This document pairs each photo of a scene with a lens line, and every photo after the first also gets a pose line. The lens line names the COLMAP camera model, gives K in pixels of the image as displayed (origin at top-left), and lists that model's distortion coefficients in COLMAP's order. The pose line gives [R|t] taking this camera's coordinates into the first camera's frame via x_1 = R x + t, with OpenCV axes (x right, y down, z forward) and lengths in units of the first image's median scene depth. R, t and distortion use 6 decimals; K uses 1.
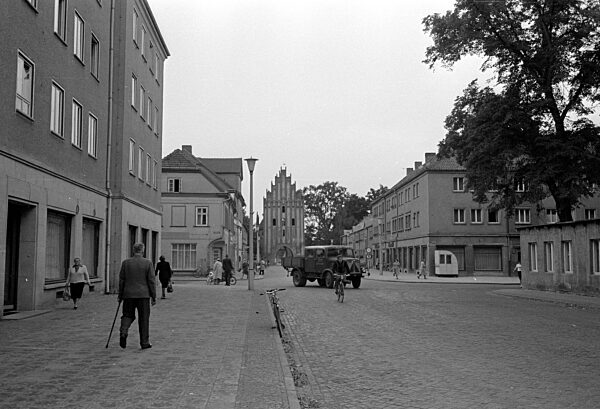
lens RADIAL K [[612.1, 0, 300.0], [0, 612.1, 204.5], [0, 0, 1]] dist [0.009401, 0.013858]
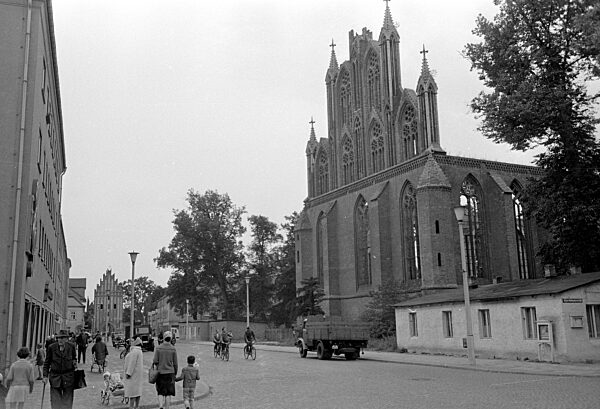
lens RADIAL K [[612.1, 0, 300.0], [0, 612.1, 204.5], [0, 0, 1]] dist [0.009401, 0.013858]
pose [[0.962610, 0.025633, 0.269676, 0.013153], [0.004225, 0.993971, -0.109560, -0.051084], [-0.270858, 0.106603, 0.956698, -0.555733]]
